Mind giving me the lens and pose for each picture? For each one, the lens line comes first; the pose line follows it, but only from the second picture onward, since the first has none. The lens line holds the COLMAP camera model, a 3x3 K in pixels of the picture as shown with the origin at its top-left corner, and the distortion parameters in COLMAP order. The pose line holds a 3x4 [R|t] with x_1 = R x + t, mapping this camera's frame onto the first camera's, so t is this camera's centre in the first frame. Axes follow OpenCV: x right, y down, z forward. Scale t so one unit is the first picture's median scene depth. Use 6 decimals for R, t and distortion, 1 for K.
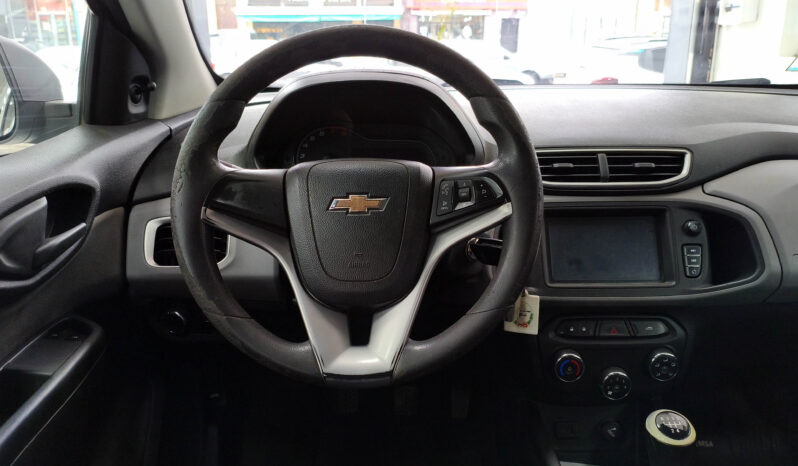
lens RADIAL K [[651.0, 0, 396.0], [0, 651.0, 254.6], [0, 0, 1]] dist [0.008046, 0.000203]
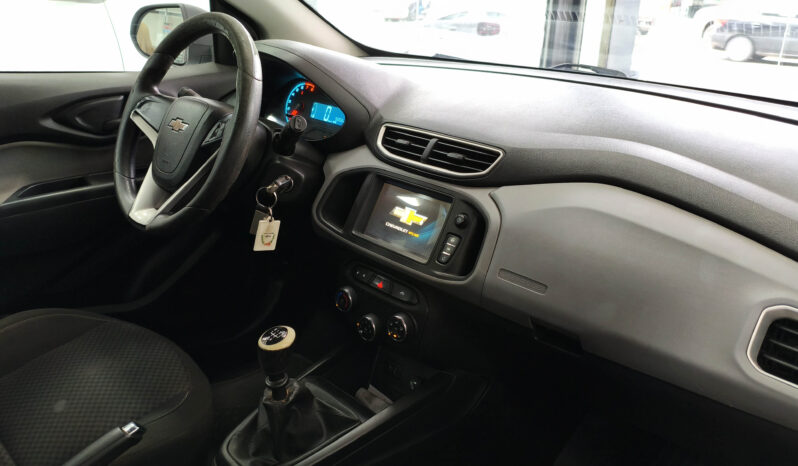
lens RADIAL K [[651.0, 0, 396.0], [0, 651.0, 254.6], [0, 0, 1]] dist [0.008046, 0.000203]
pose [[0.676408, 0.308000, -0.669036, 1.092158], [-0.262961, 0.949487, 0.171251, -0.140571], [0.687986, 0.060095, 0.723232, 0.155289]]
